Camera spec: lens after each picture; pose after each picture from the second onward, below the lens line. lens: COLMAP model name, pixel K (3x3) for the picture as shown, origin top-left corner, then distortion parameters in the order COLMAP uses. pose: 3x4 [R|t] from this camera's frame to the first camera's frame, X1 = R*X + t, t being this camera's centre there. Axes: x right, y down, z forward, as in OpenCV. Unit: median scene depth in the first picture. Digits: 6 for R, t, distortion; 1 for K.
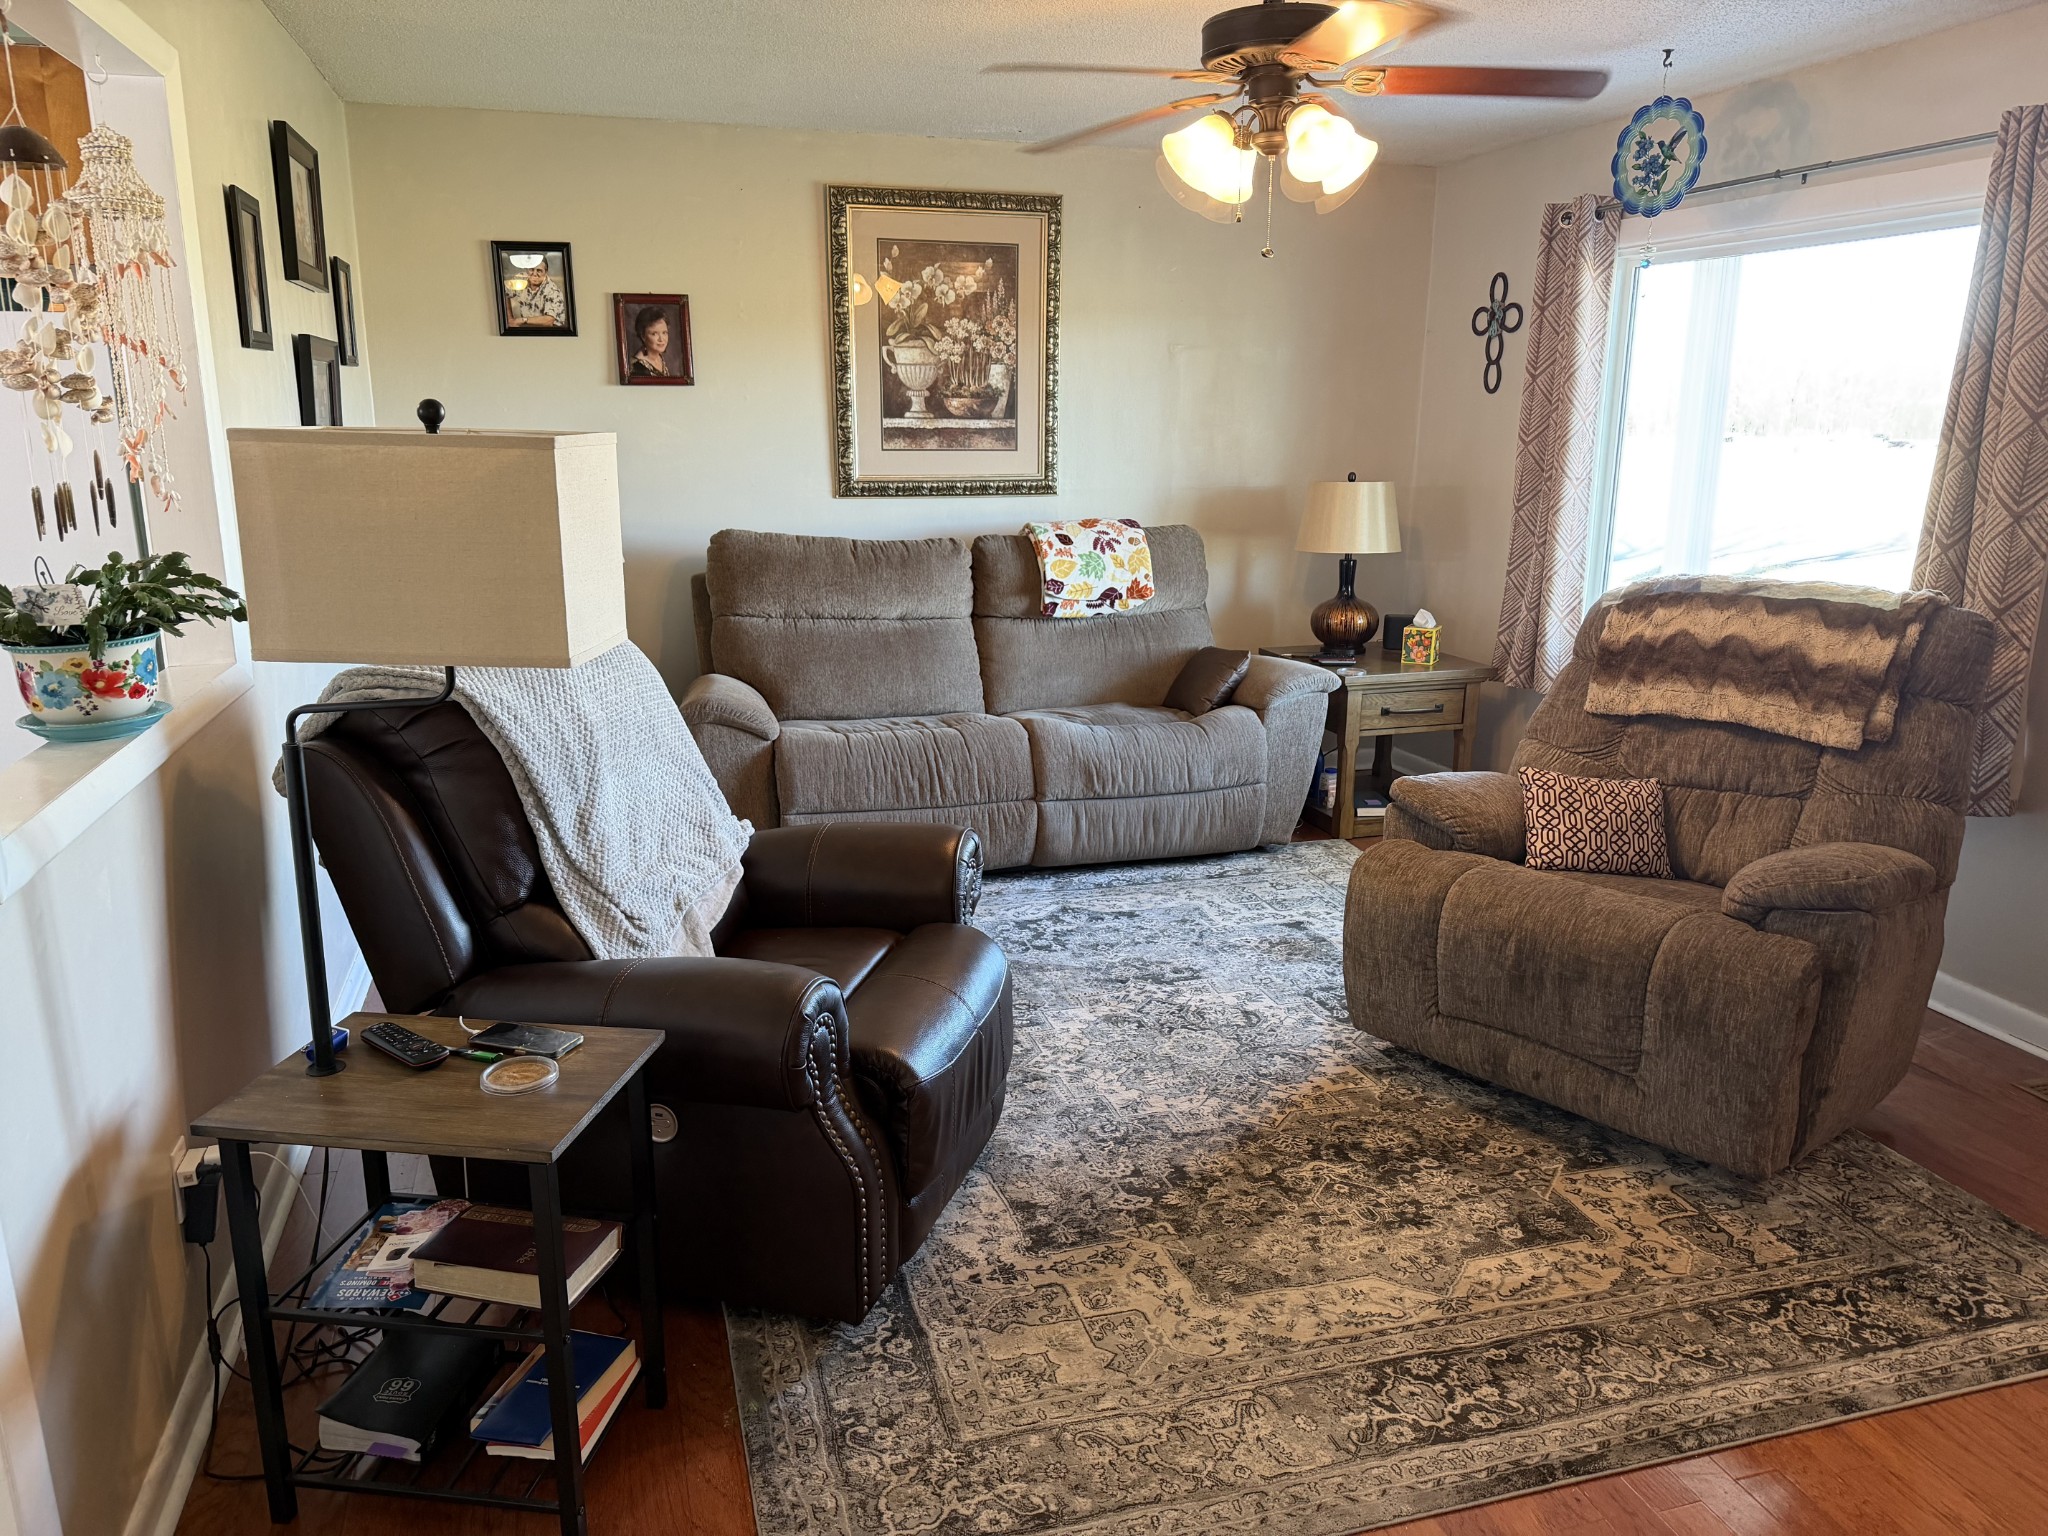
lens RADIAL K [[1446.1, 0, 1030.1], [0, 1446.1, 769.0], [0, 0, 1]] dist [0.155809, -0.272742]
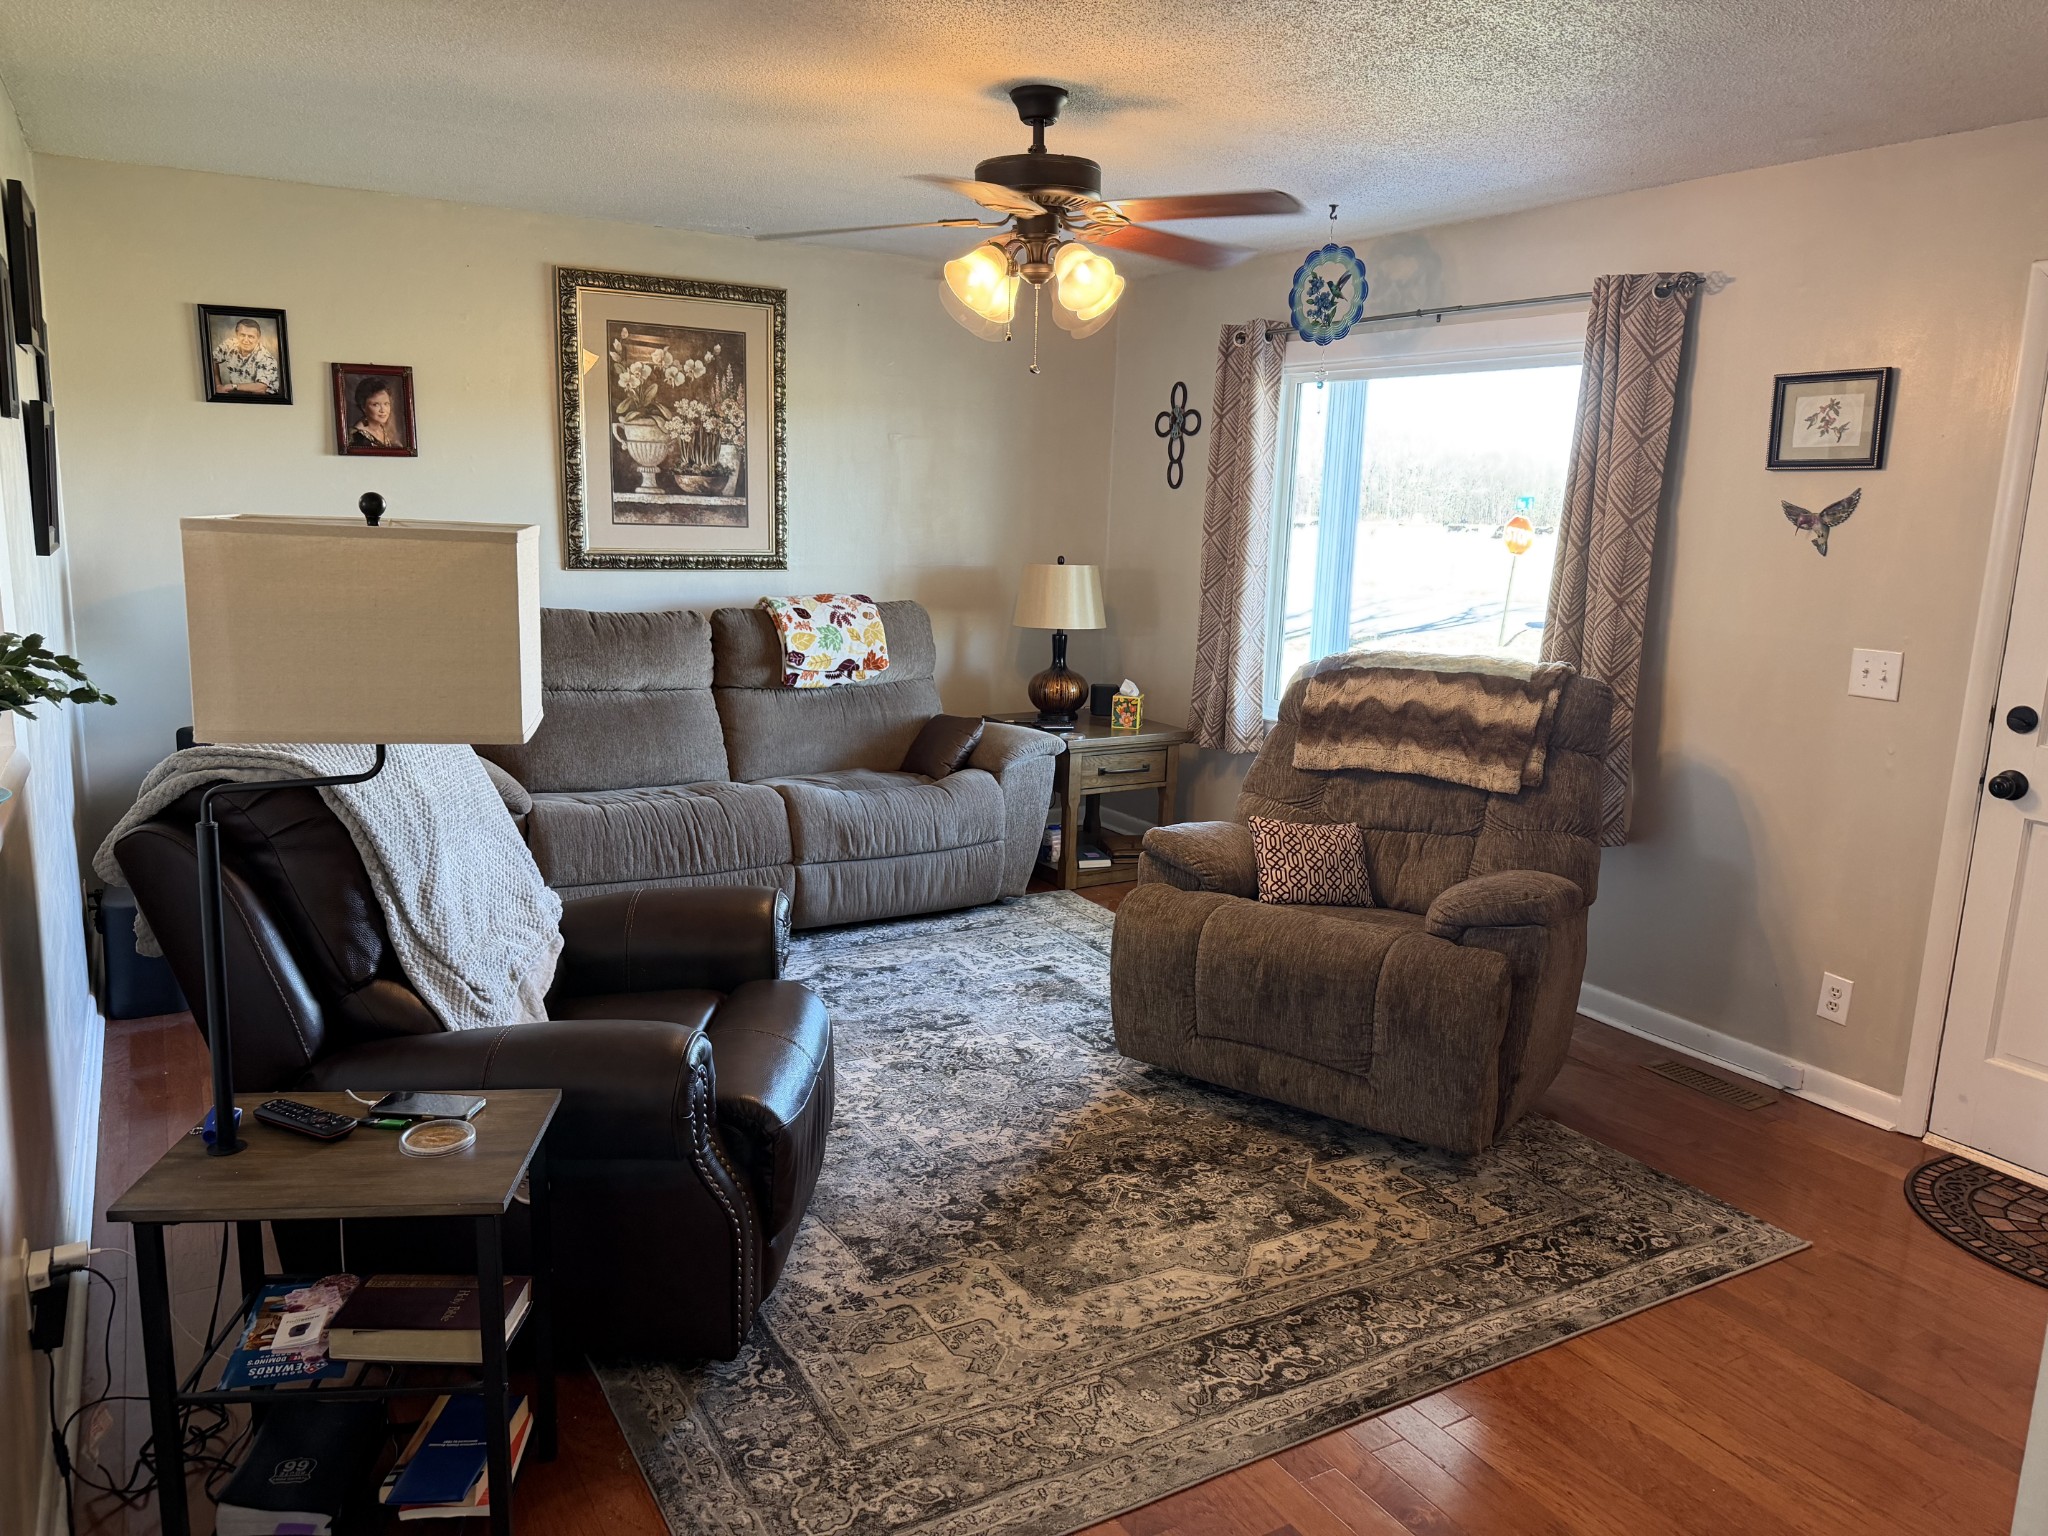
lens RADIAL K [[1439.1, 0, 1029.9], [0, 1439.1, 773.8], [0, 0, 1]] dist [0.148067, -0.265968]
pose [[0.970421, -0.022555, 0.240362, -0.107584], [0.032736, 0.998724, -0.038446, 0.003306], [-0.239188, 0.045177, 0.969922, -0.062627]]
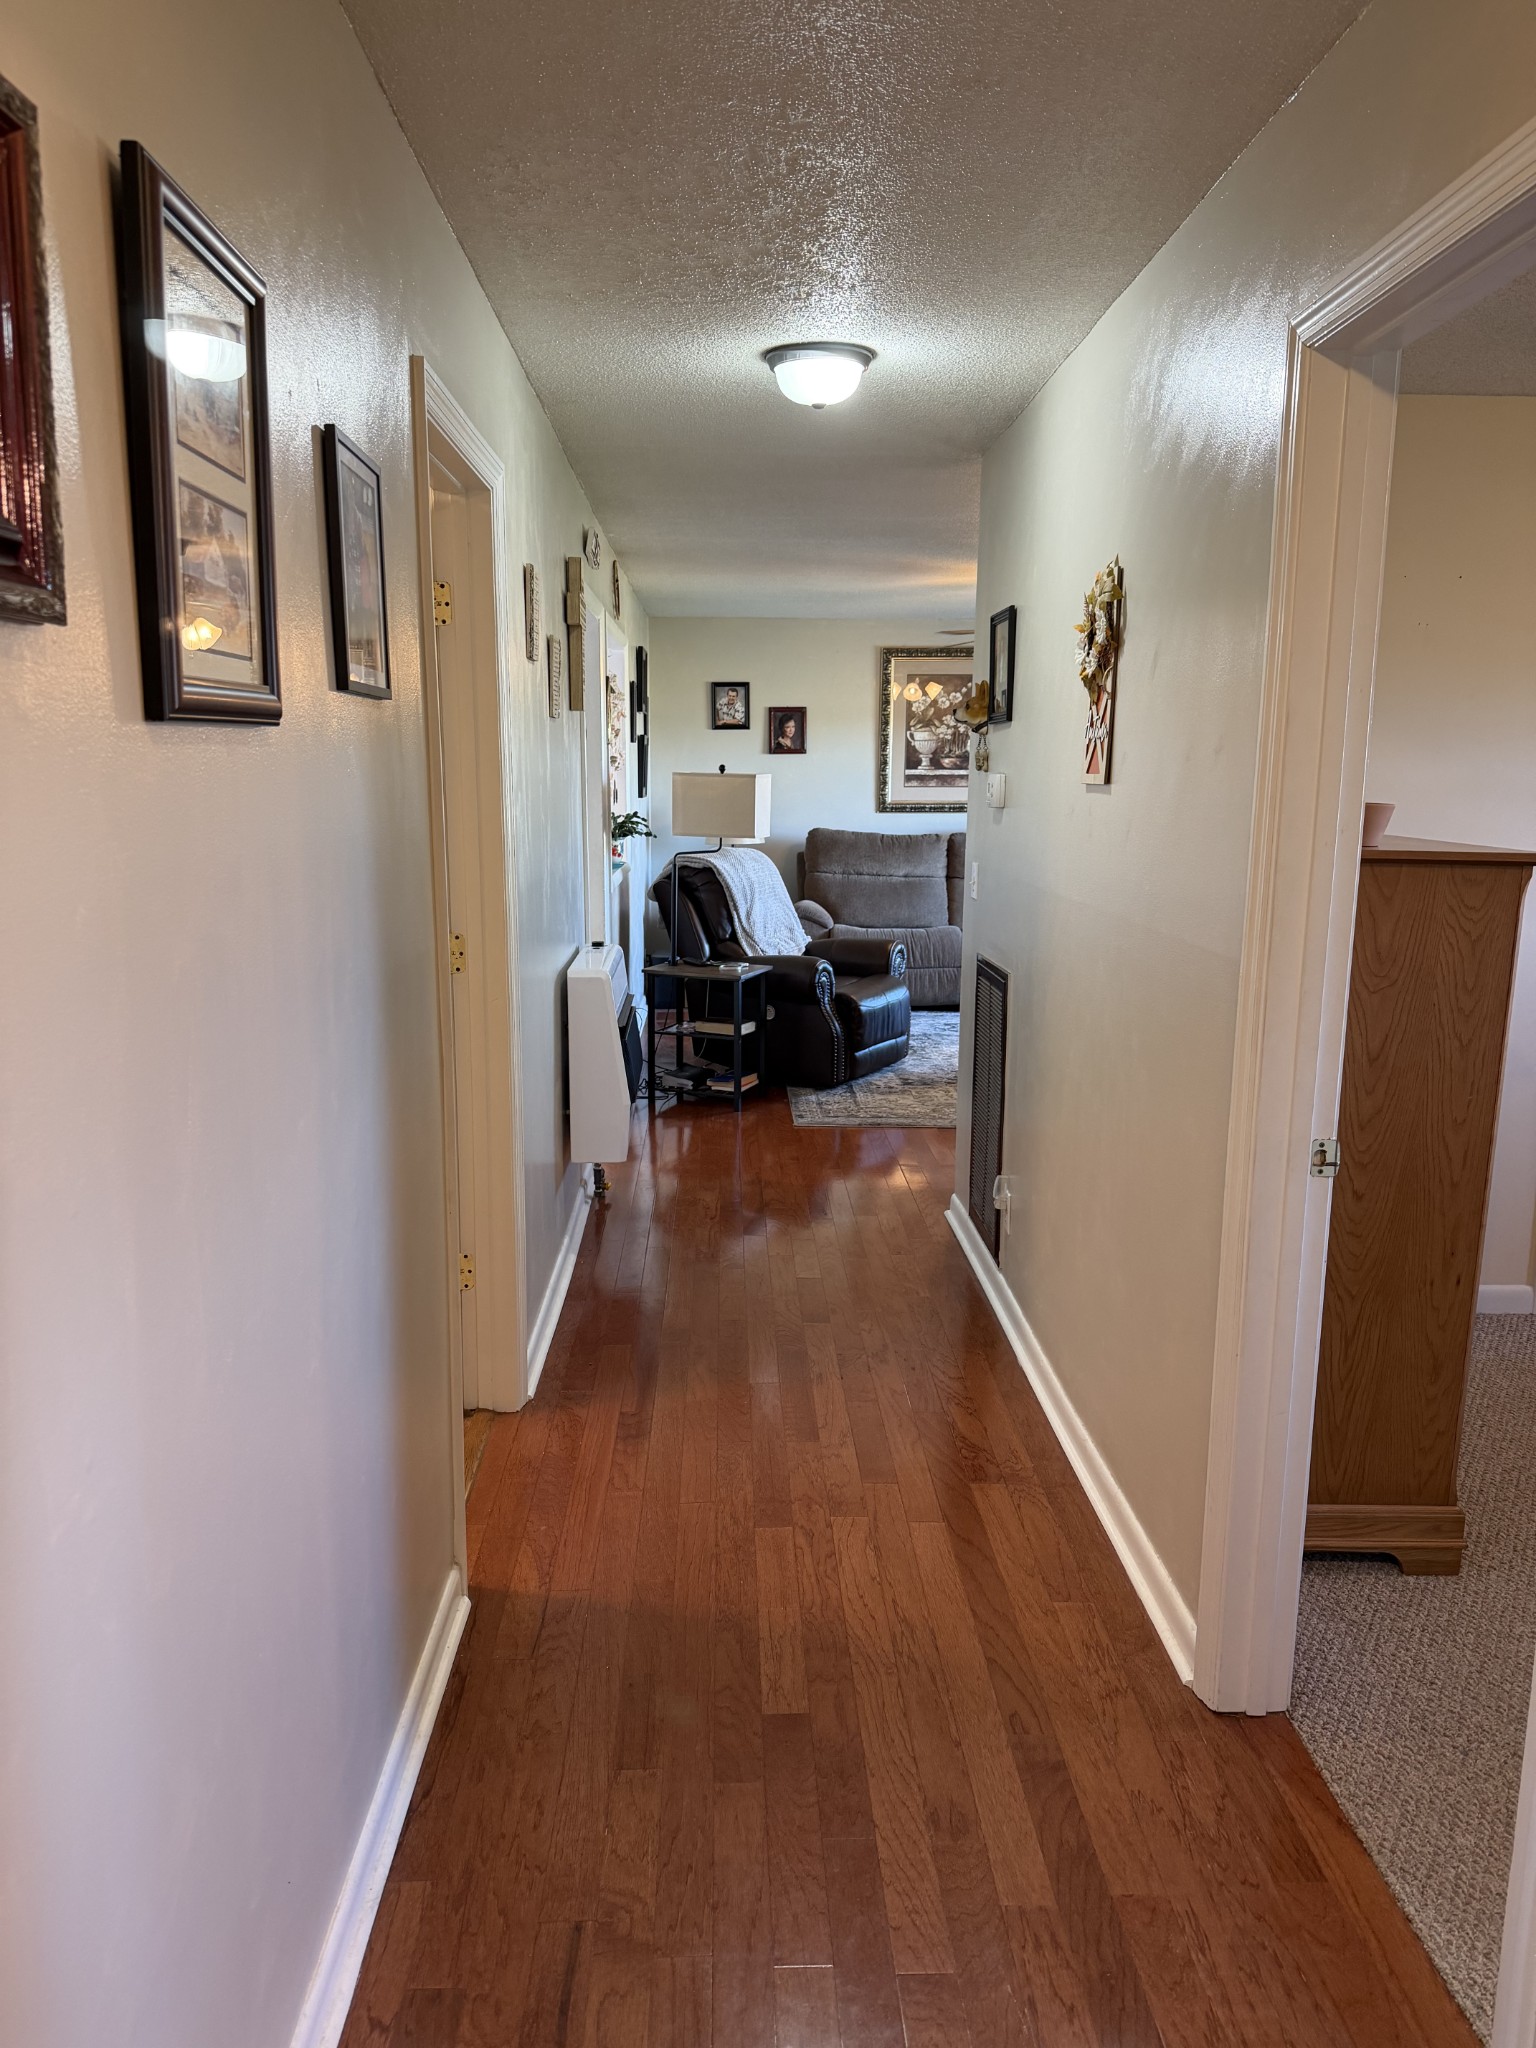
lens RADIAL K [[1446.1, 0, 760.9], [0, 1446.1, 1025.0], [0, 0, 1]] dist [0.155809, -0.272742]
pose [[0.965672, 0.048138, -0.255266, 0.319937], [-0.064054, 0.996462, -0.054404, 0.294569], [0.251744, 0.068887, 0.965339, -1.218618]]
